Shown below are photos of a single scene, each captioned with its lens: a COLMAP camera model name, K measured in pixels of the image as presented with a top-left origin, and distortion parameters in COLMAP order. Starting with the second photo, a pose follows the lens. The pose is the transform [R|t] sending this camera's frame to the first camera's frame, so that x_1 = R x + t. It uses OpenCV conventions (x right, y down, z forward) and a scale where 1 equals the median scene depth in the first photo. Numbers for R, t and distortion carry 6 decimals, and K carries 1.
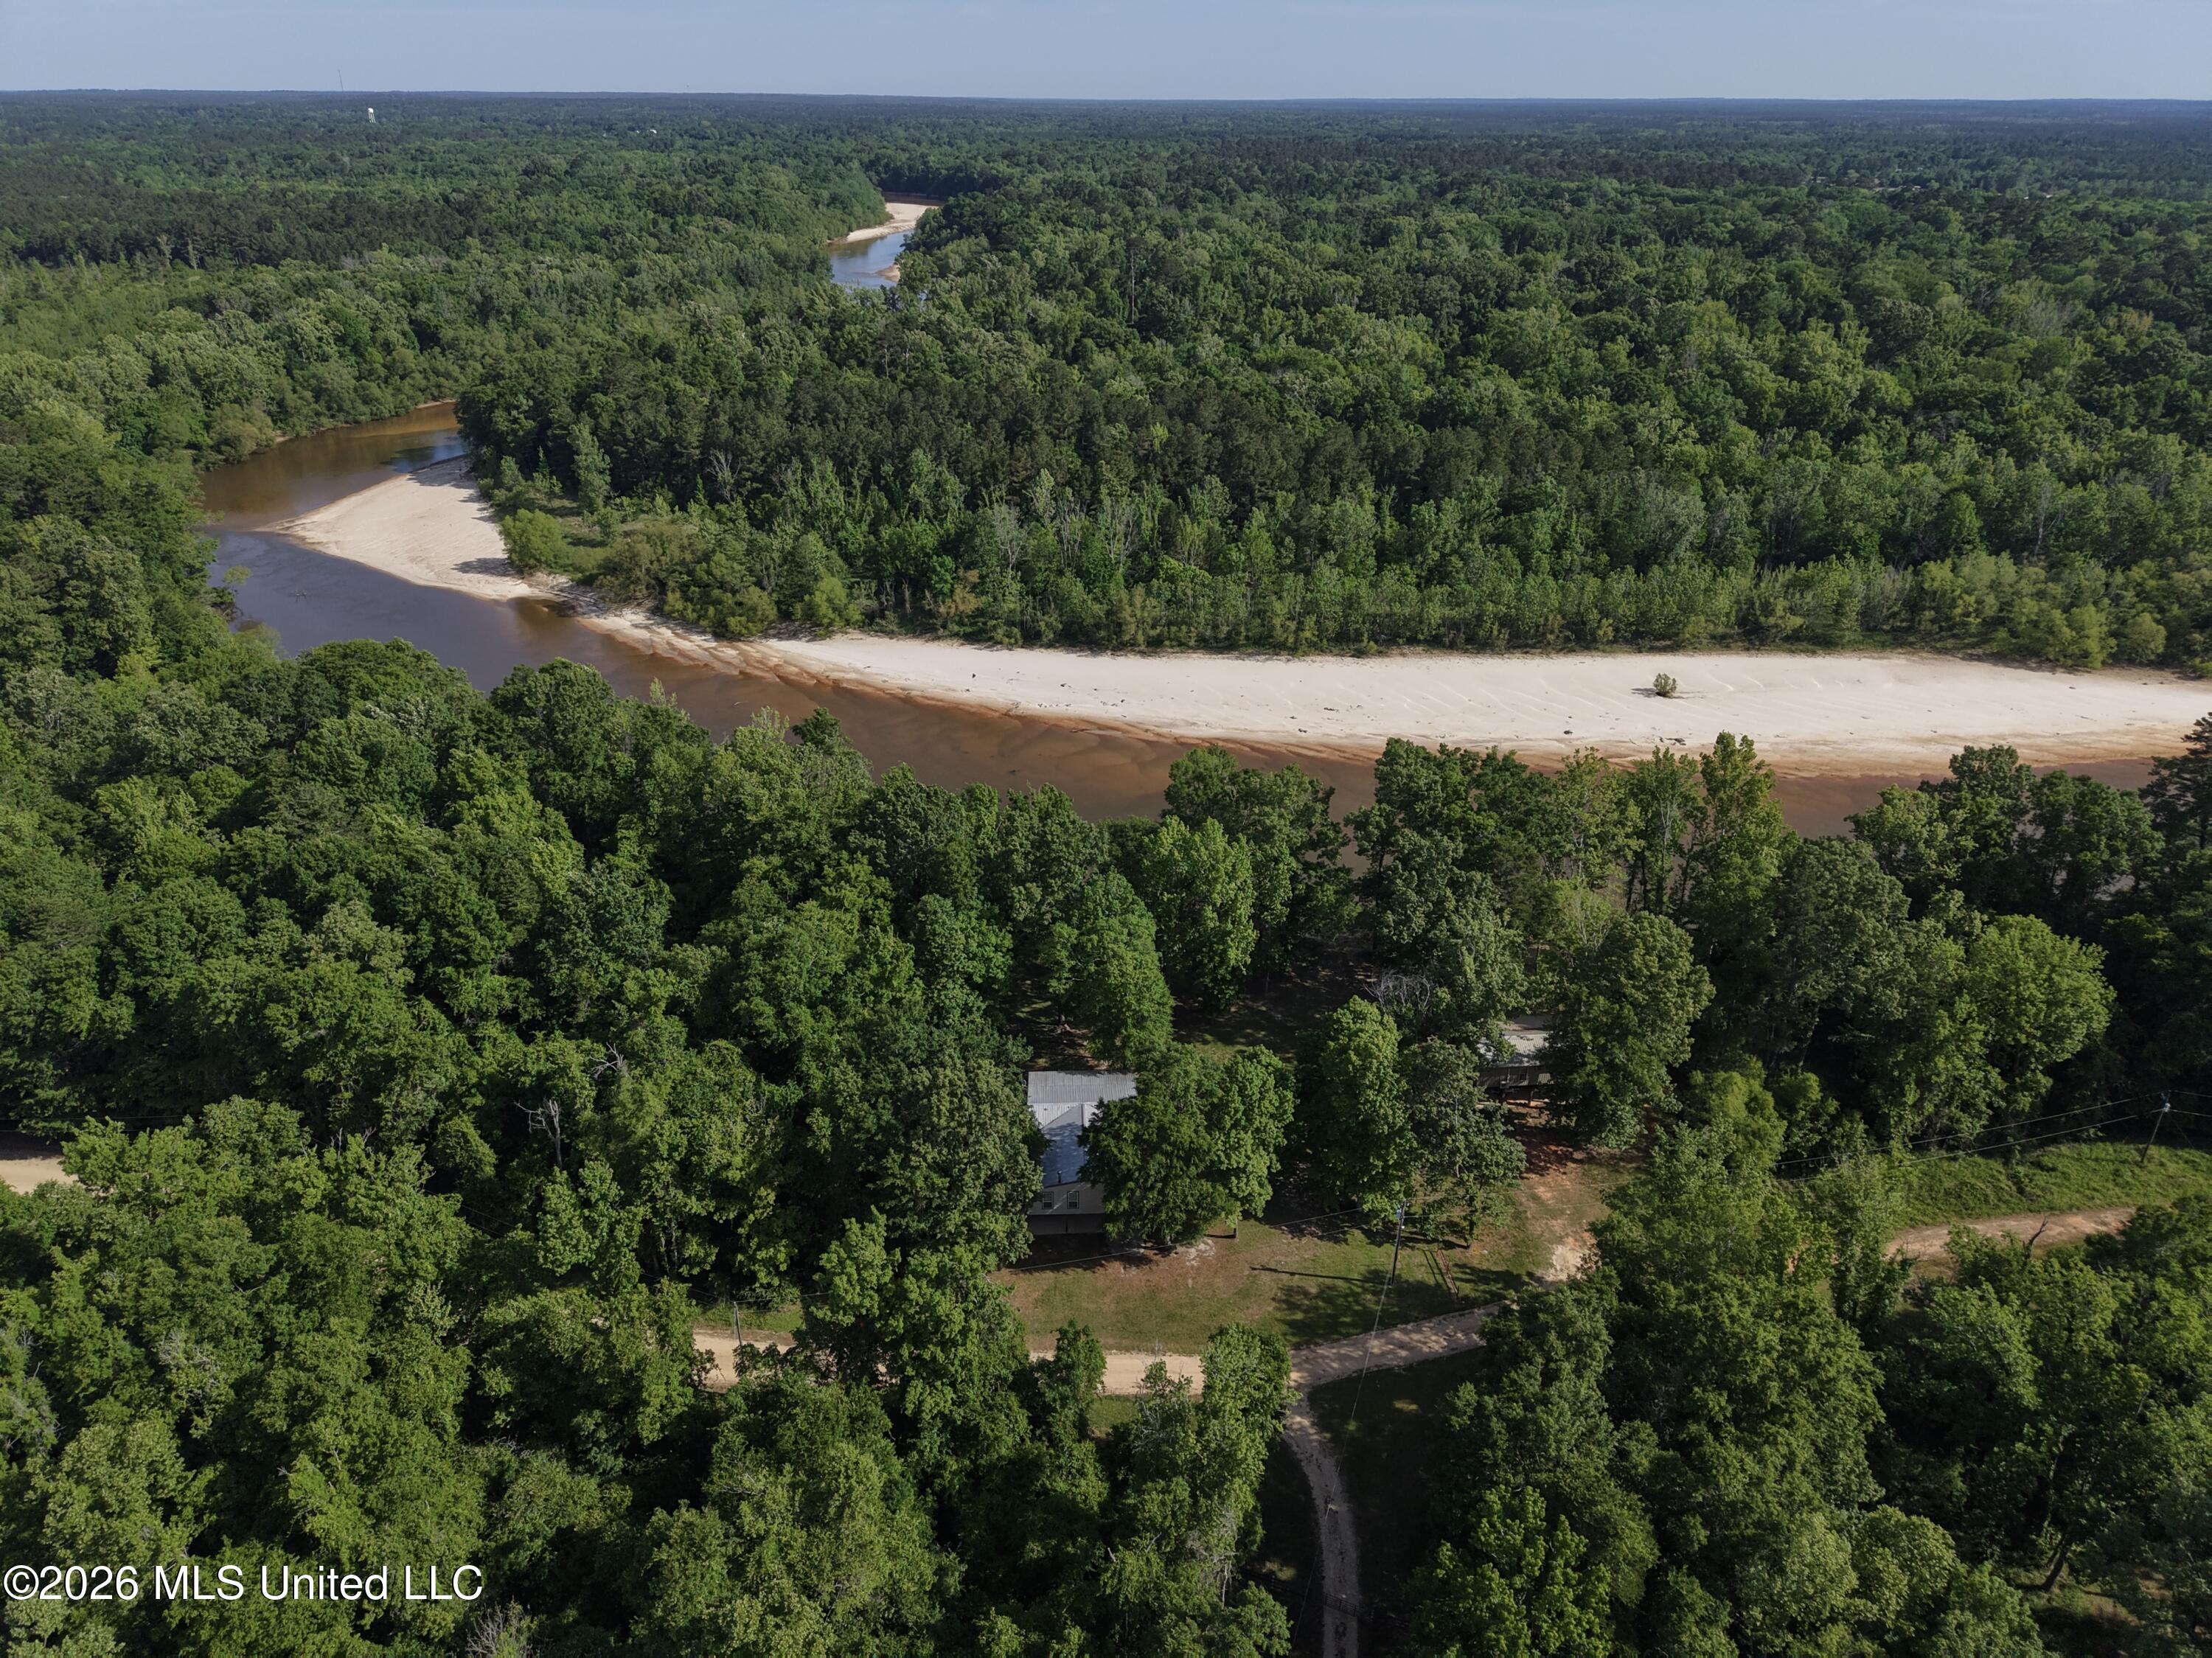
lens RADIAL K [[1536.8, 0, 1105.2], [0, 1536.8, 742.1], [0, 0, 1]] dist [0.003423, -0.029361]
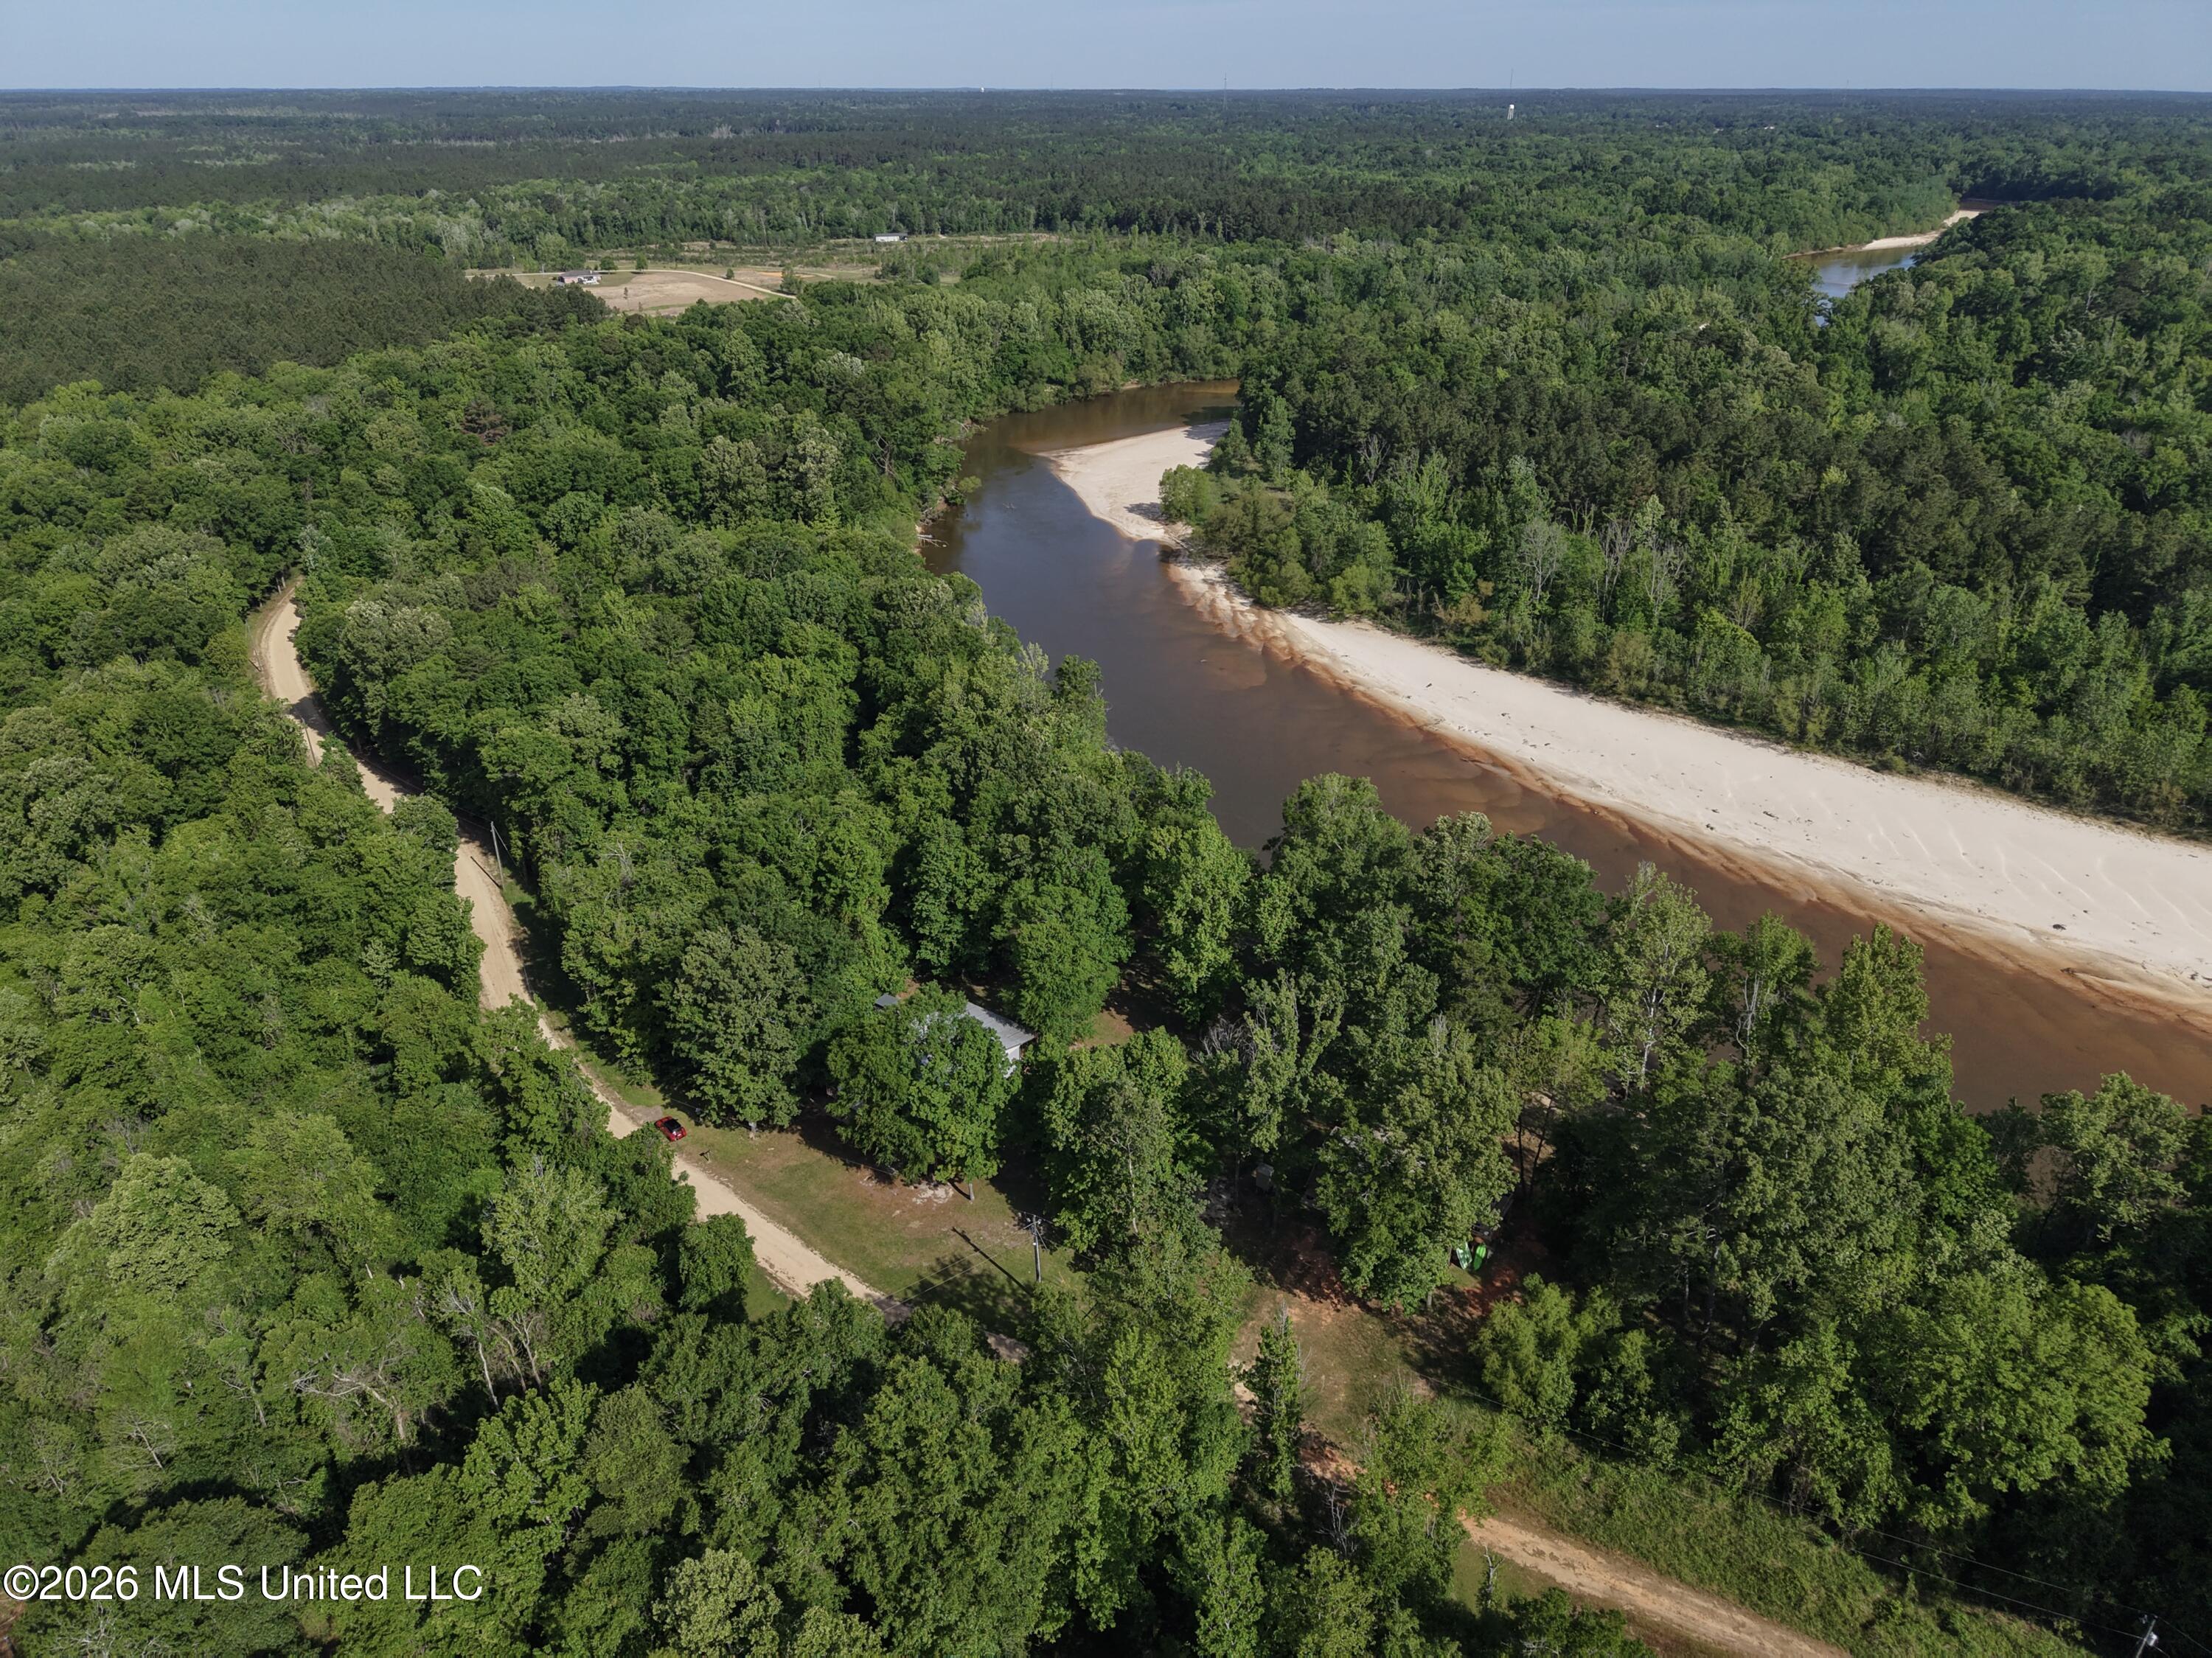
lens RADIAL K [[1561.1, 0, 1167.1], [0, 1561.1, 734.9], [0, 0, 1]] dist [0.026181, -0.036272]
pose [[0.783961, 0.228746, -0.577131, 0.326810], [-0.234907, 0.969822, 0.065297, -0.035133], [0.574651, 0.084382, 0.814037, 0.100705]]
